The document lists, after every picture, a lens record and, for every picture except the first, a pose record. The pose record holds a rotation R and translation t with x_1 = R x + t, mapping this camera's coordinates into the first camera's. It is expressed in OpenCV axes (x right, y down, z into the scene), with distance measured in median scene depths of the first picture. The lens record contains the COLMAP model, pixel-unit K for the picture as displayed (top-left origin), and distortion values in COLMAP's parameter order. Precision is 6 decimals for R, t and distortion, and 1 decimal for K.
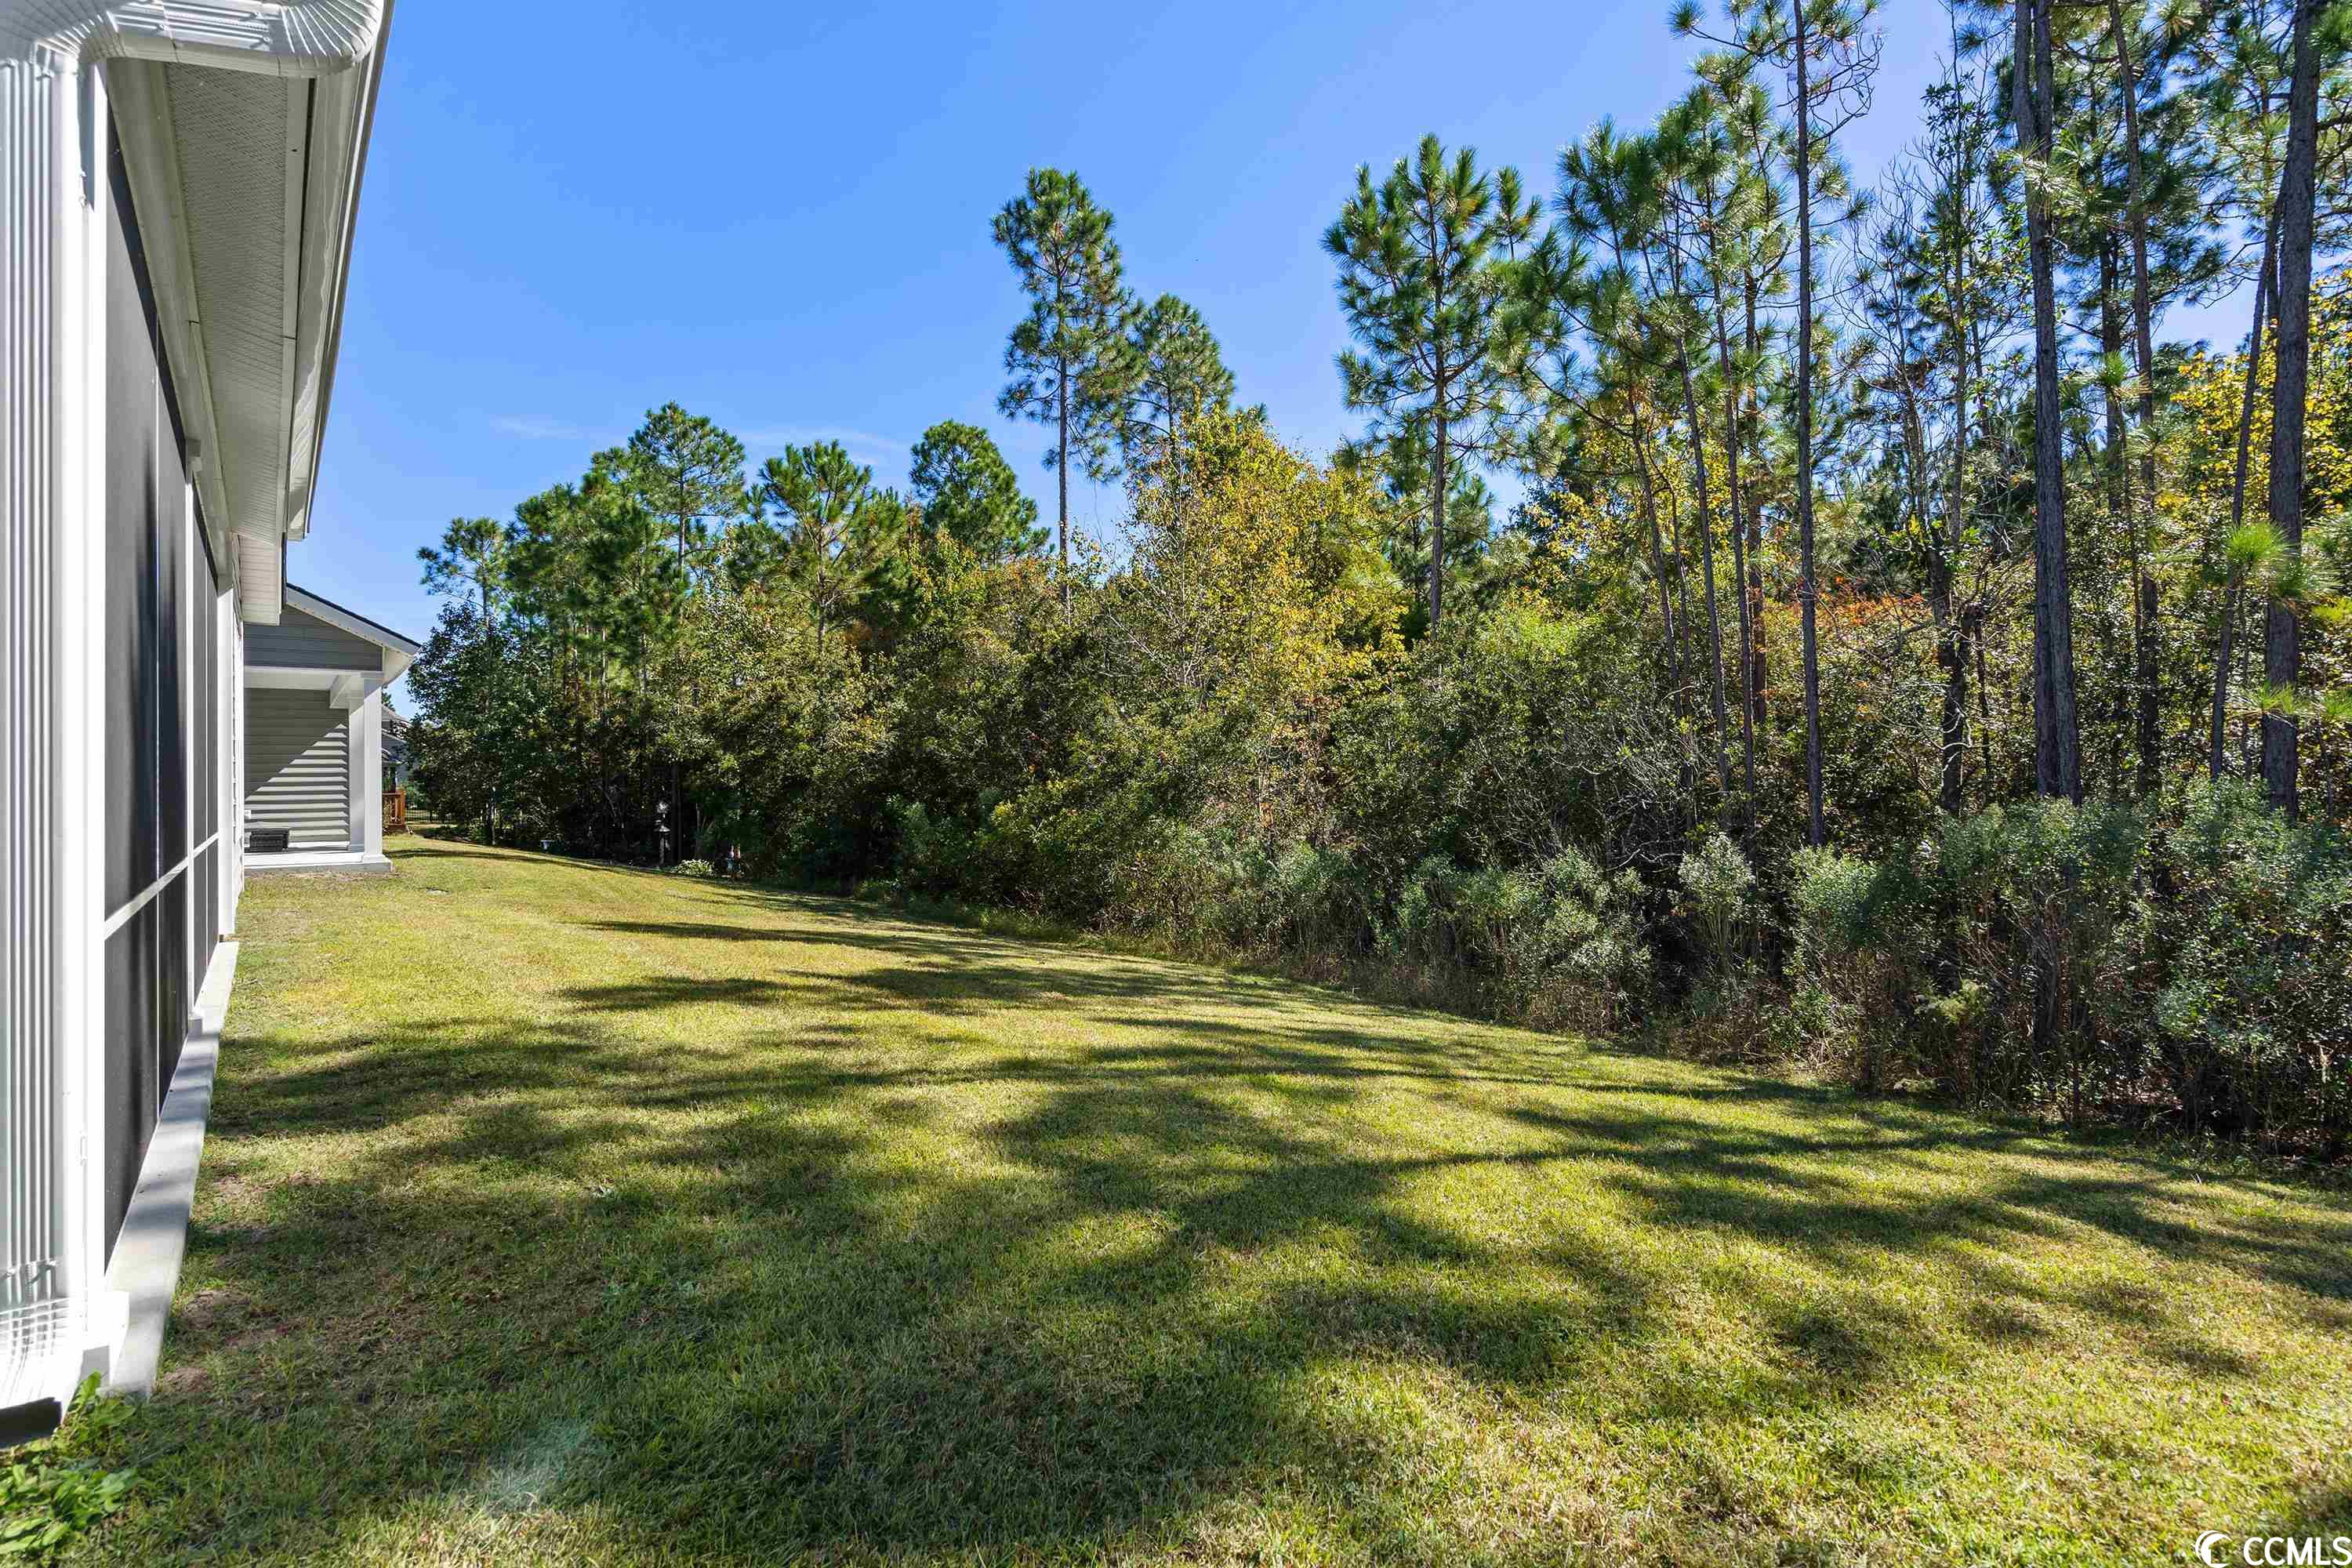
lens RADIAL K [[1098.1, 0, 1183.1], [0, 1098.1, 762.0], [0, 0, 1]] dist [-0.002885, -0.000387]
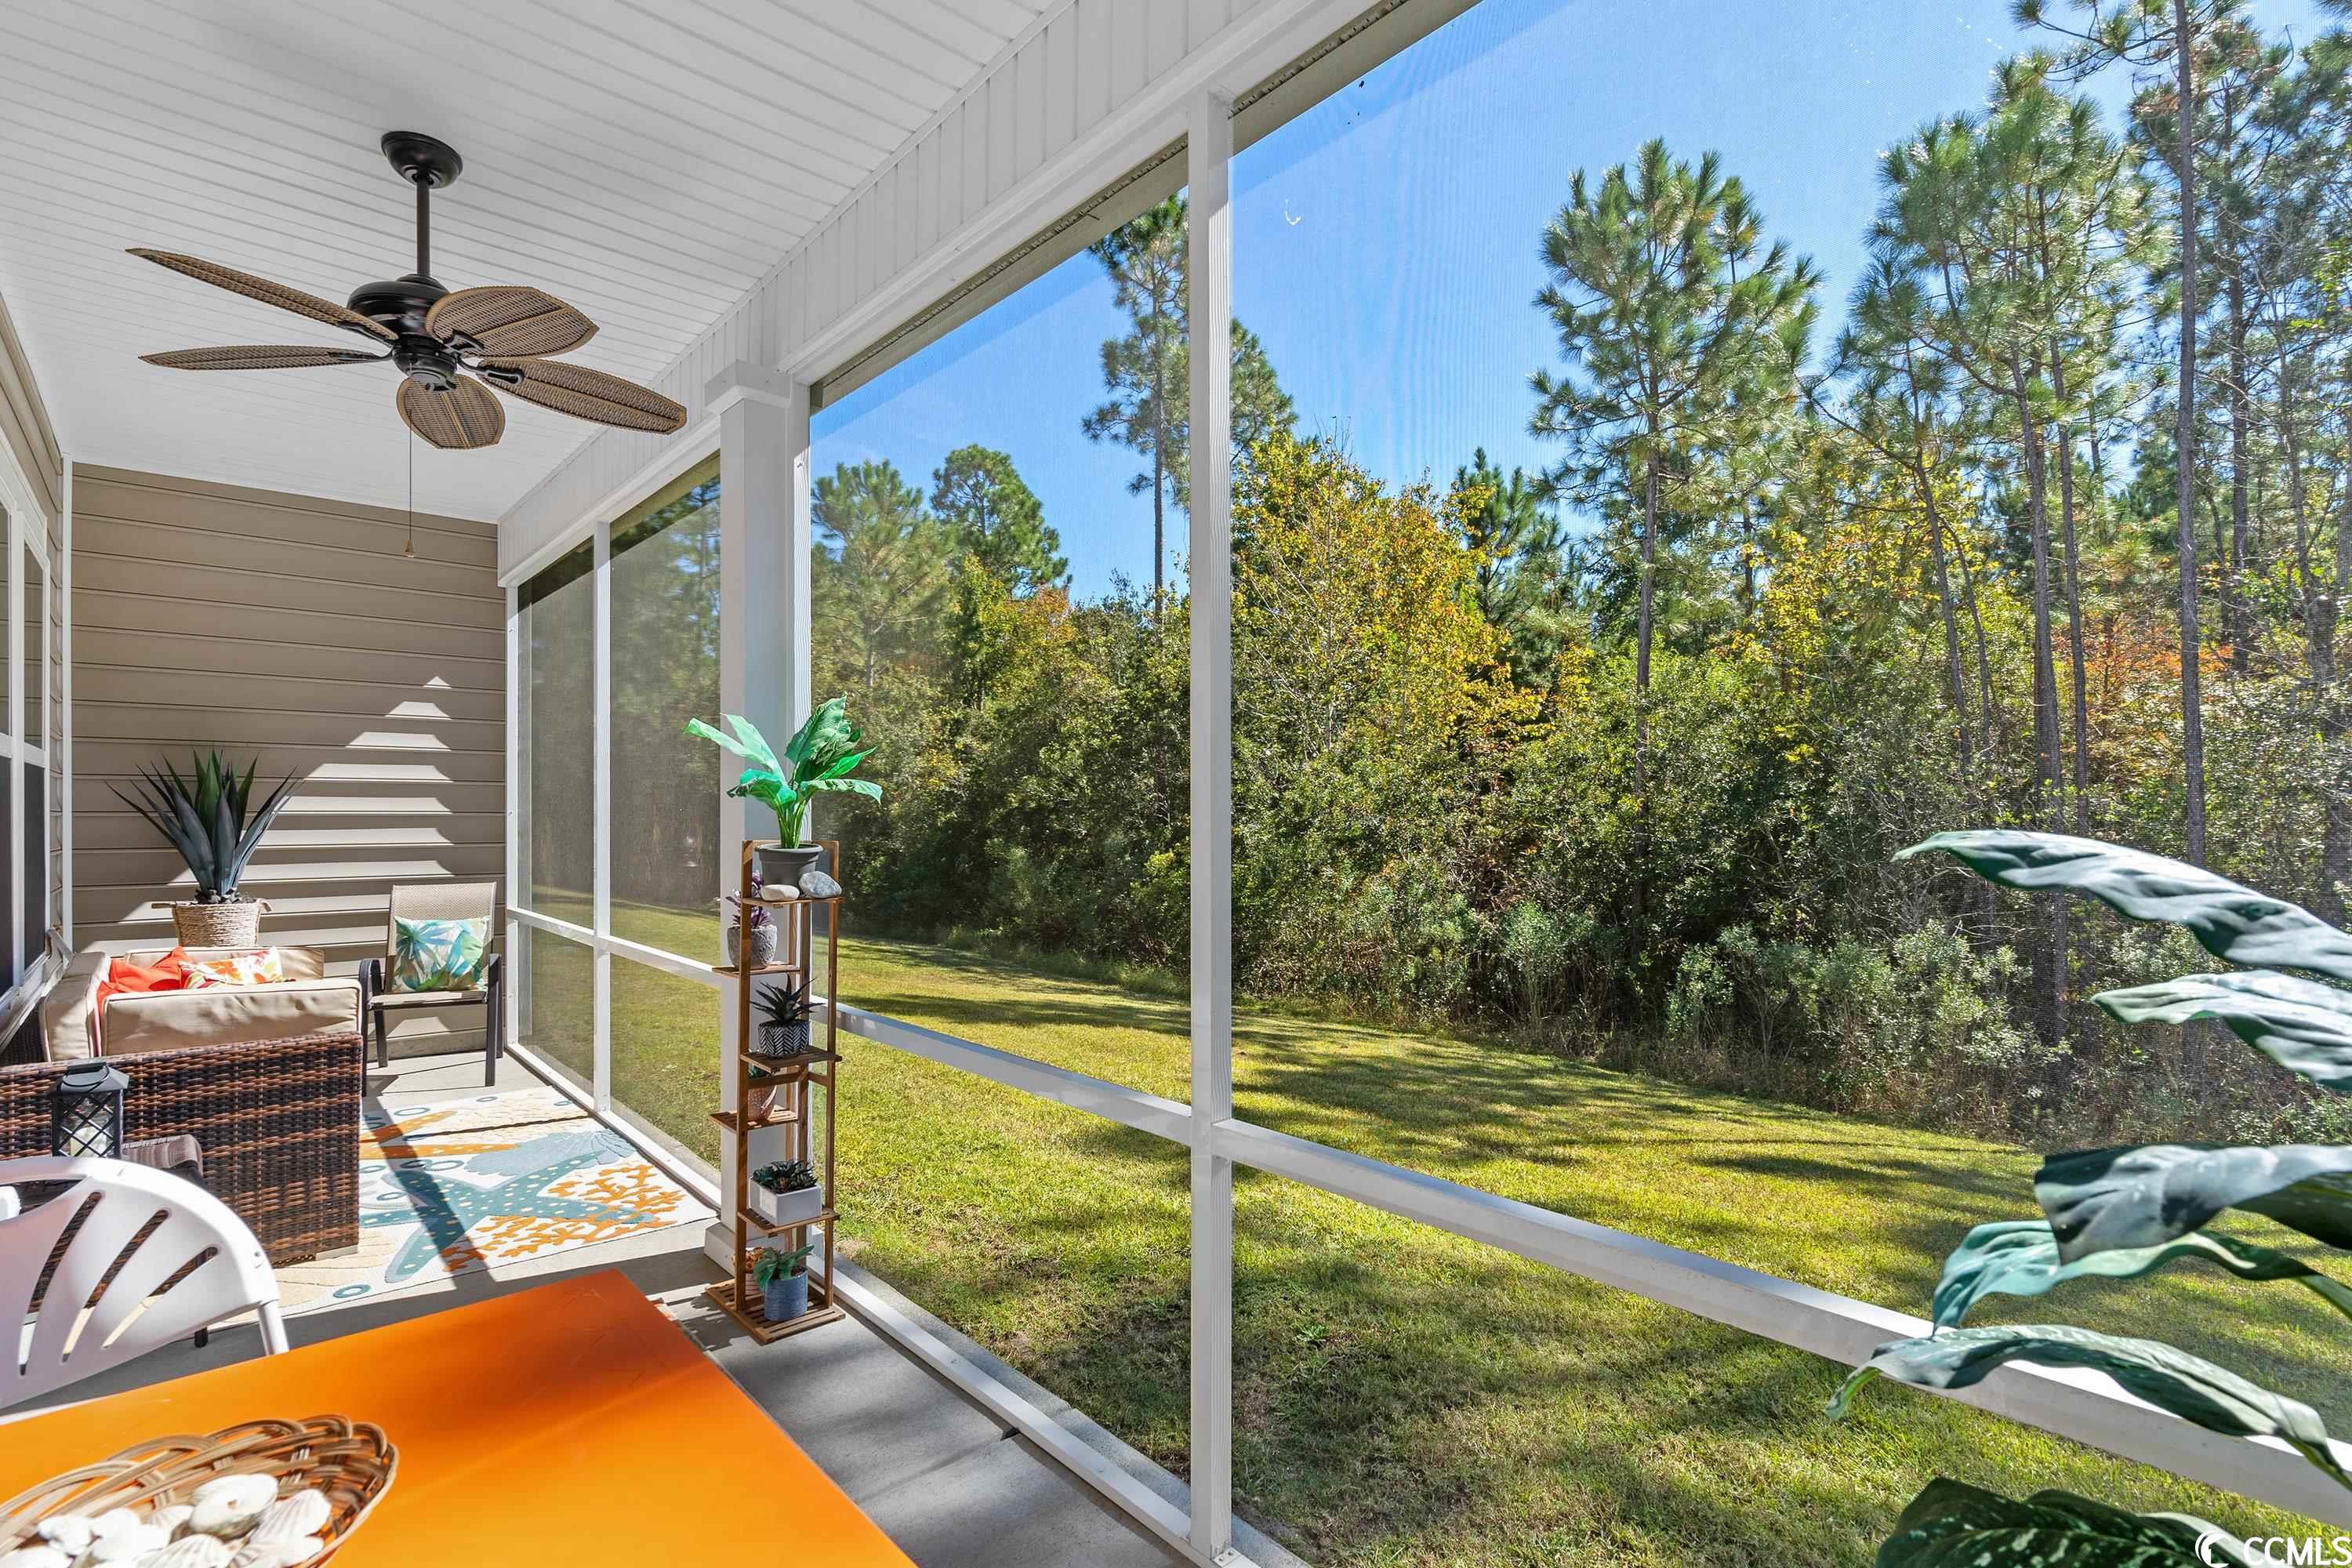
lens RADIAL K [[1079.1, 0, 1132.8], [0, 1079.1, 799.2], [0, 0, 1]] dist [-0.000805, -0.000025]
pose [[0.999374, 0.016368, 0.031373, -0.130240], [-0.016526, 0.999852, 0.004802, -0.006602], [-0.031290, -0.005317, 0.999496, 0.055936]]
